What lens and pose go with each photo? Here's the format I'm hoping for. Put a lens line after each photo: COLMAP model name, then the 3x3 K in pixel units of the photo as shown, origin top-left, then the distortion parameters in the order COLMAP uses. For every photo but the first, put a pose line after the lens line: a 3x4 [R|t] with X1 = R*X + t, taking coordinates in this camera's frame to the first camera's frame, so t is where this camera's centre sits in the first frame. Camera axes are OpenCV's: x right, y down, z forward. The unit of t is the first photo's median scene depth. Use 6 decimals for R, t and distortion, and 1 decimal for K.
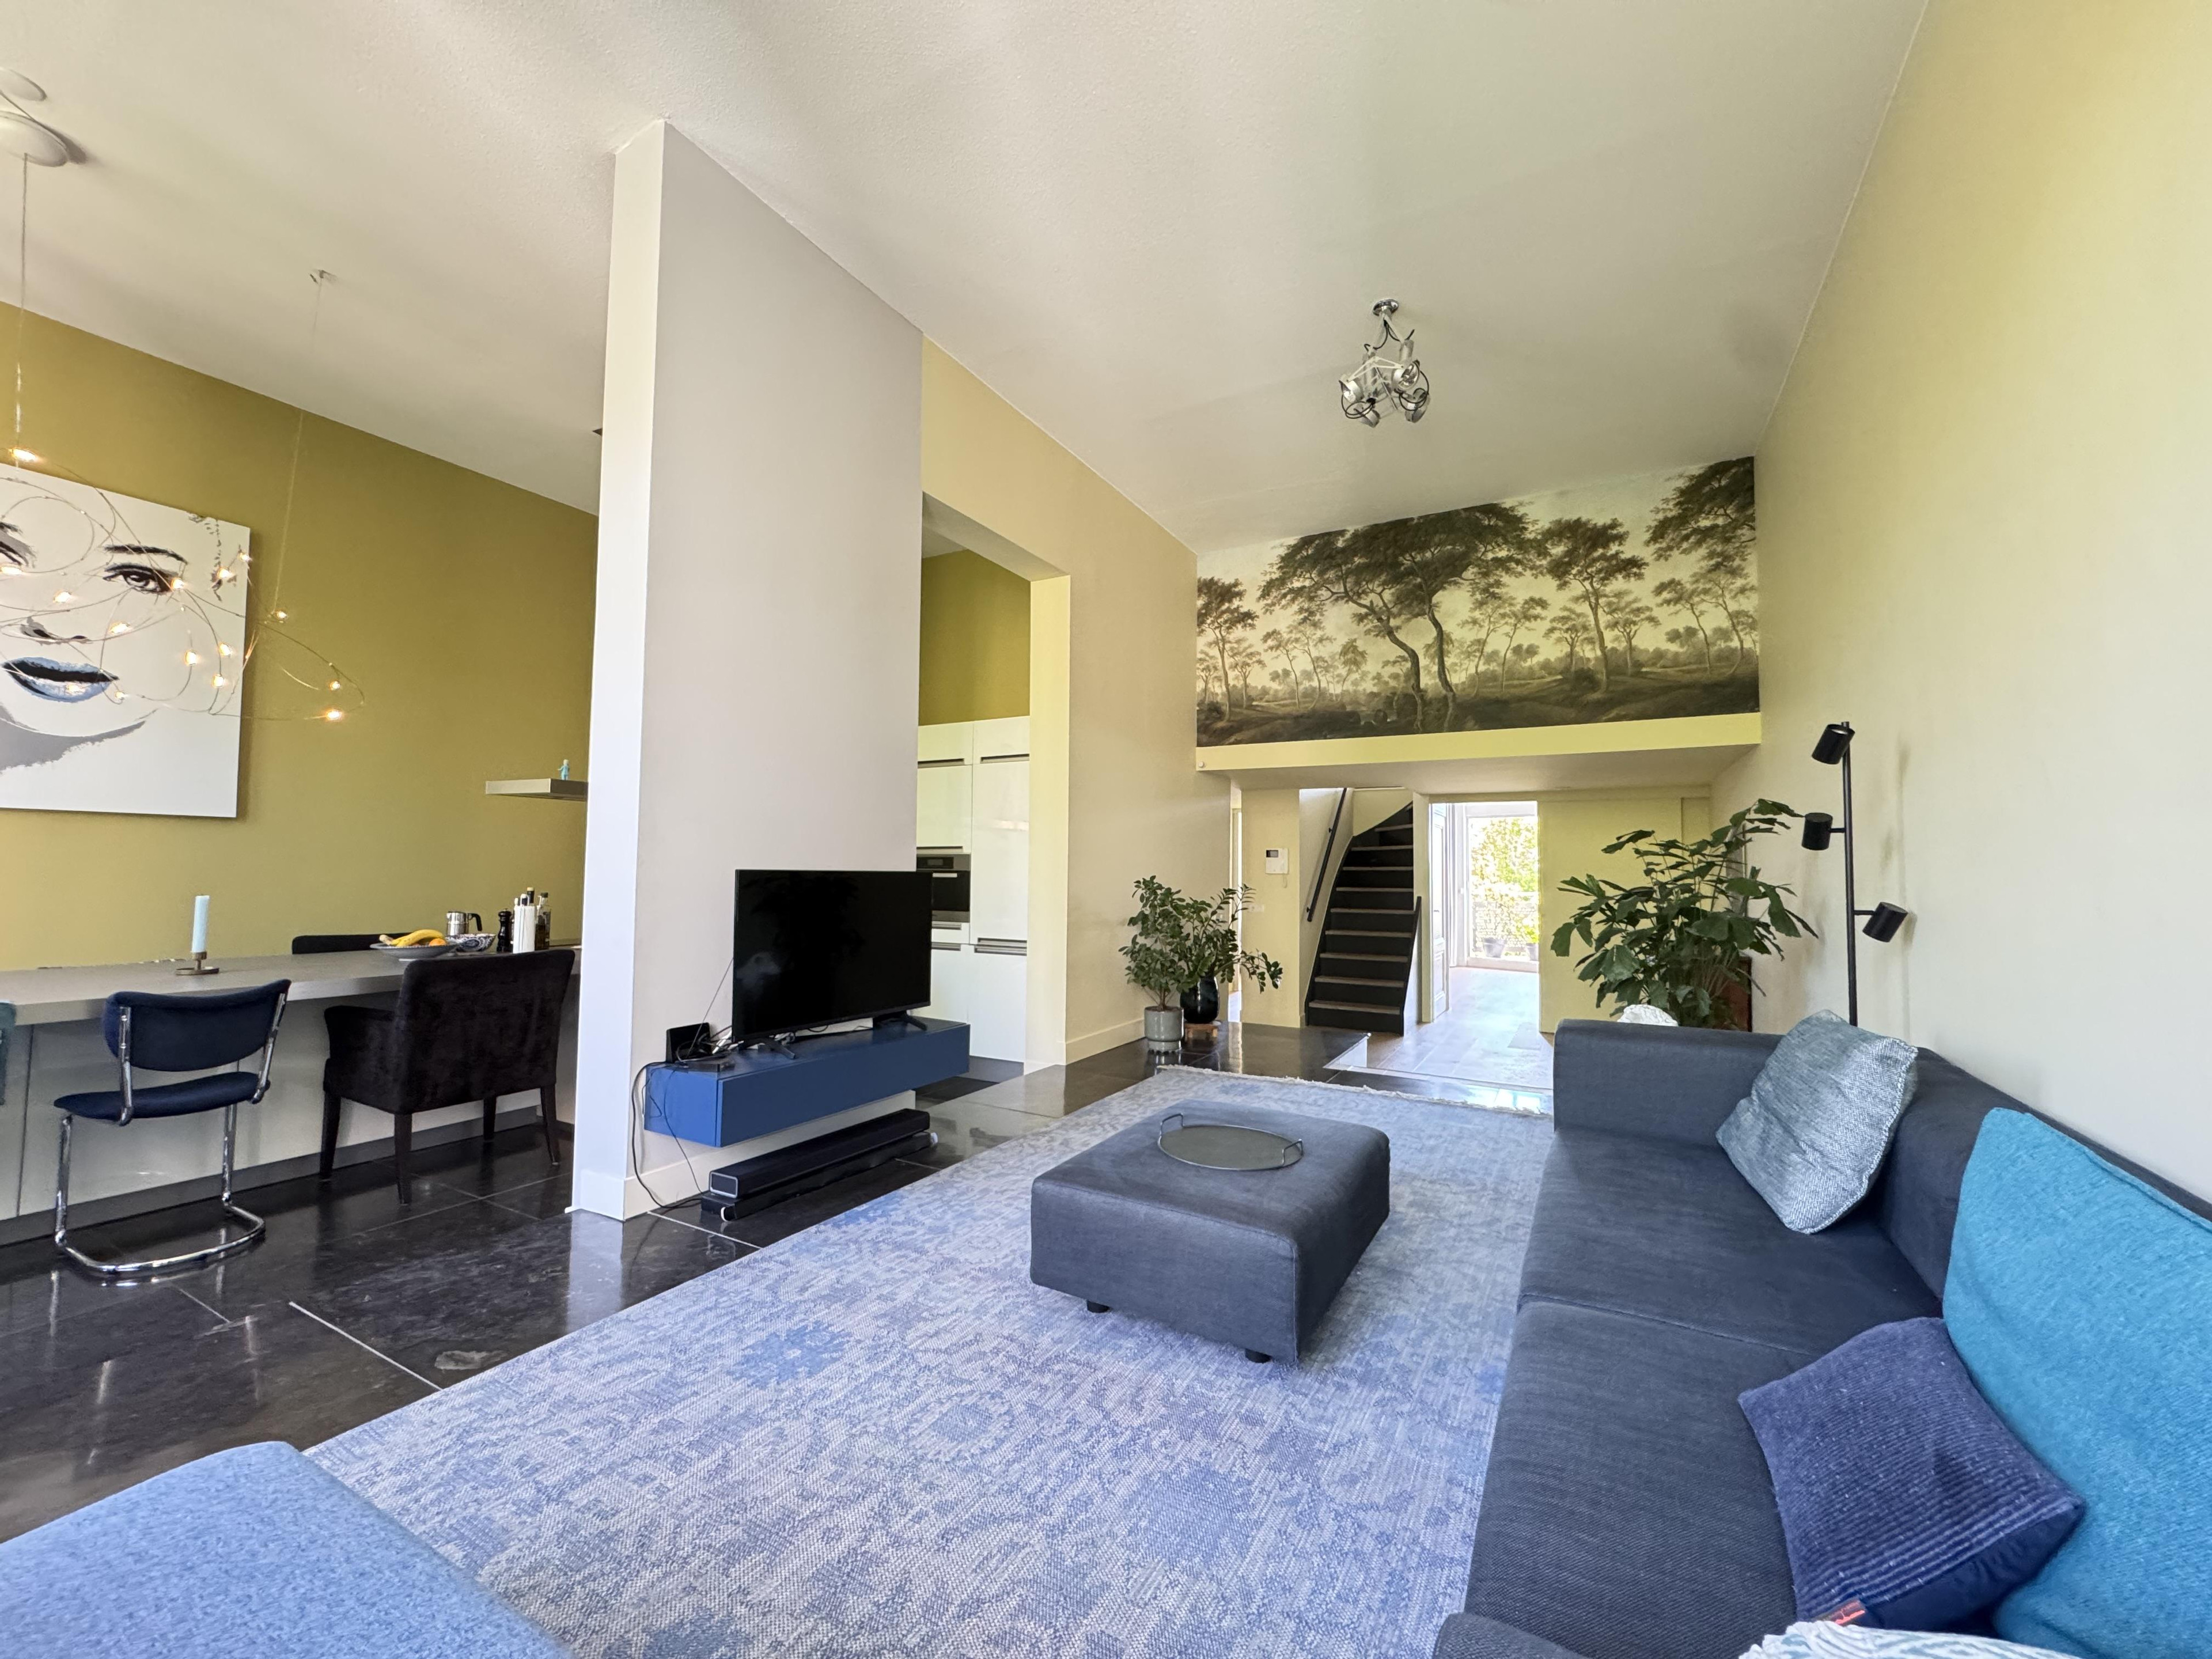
lens RADIAL K [[880.8, 0, 1106.8], [0, 880.8, 832.9], [0, 0, 1]] dist [-0.003899, 0.000220]
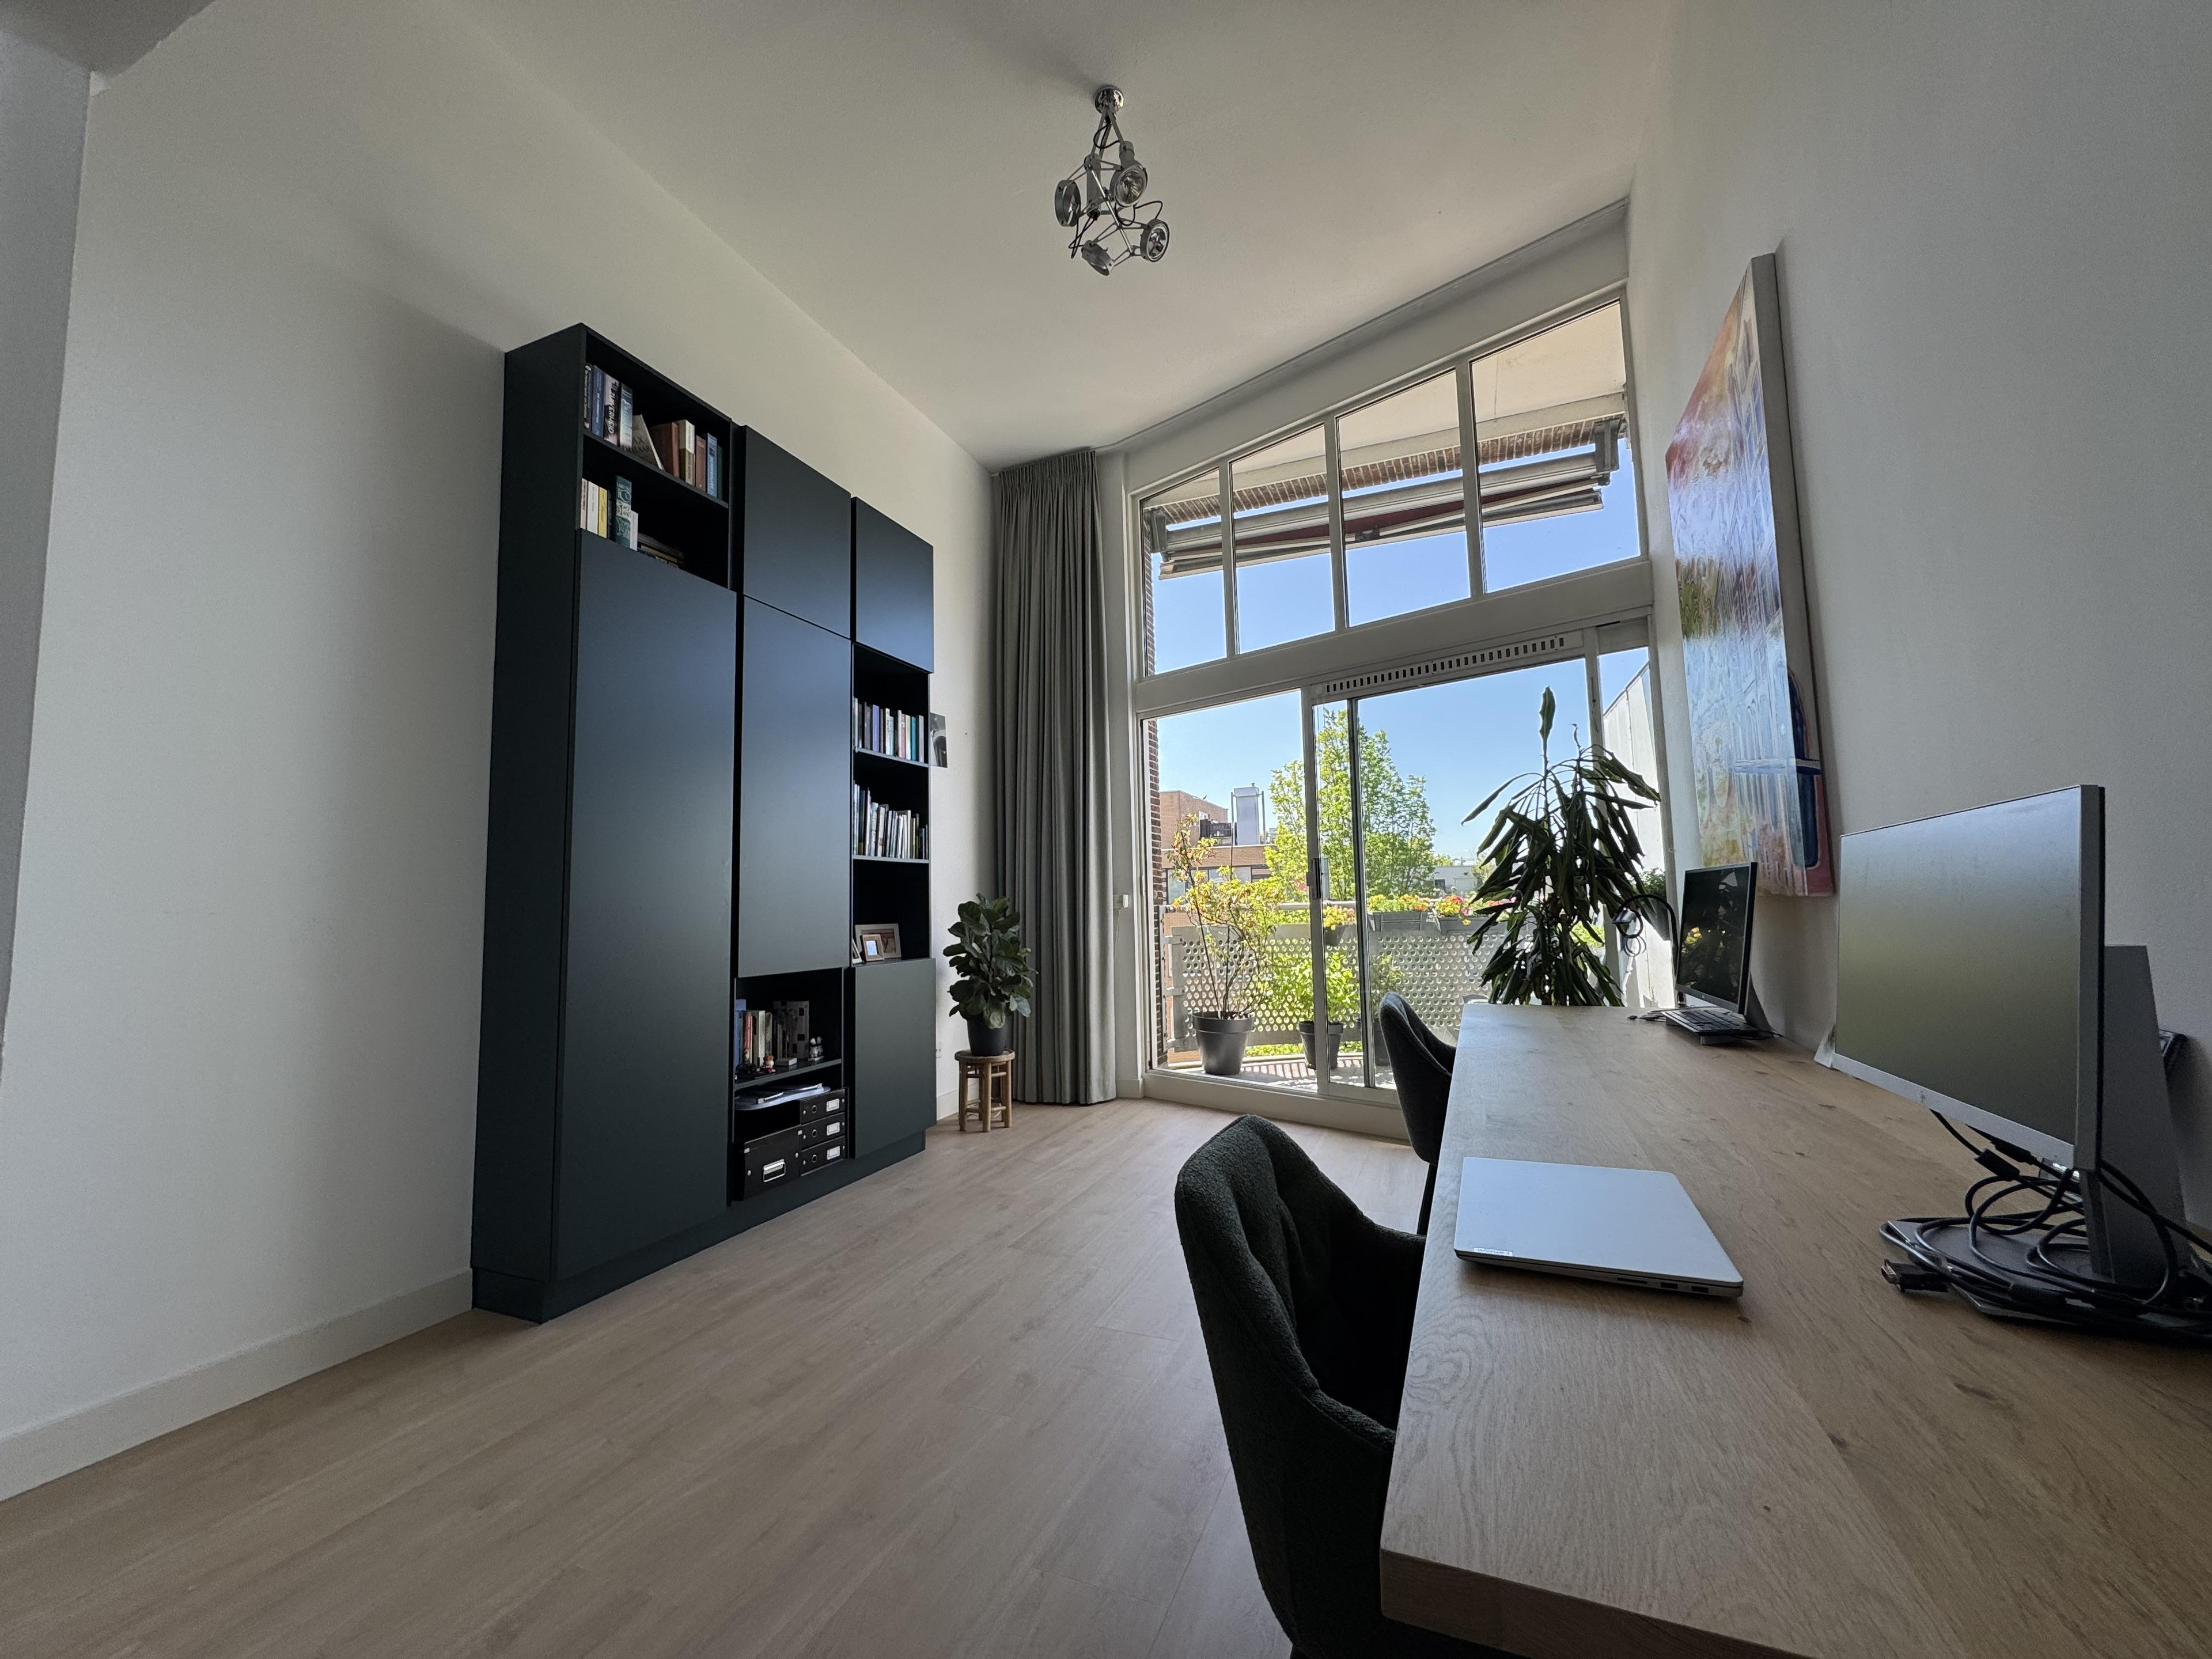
lens RADIAL K [[880.8, 0, 1102.9], [0, 880.8, 831.6], [0, 0, 1]] dist [-0.003899, 0.000220]
pose [[0.993598, -0.022915, 0.110621, 0.879890], [0.027718, 0.998730, -0.042078, 0.128799], [-0.109516, 0.044875, 0.992972, 1.536628]]
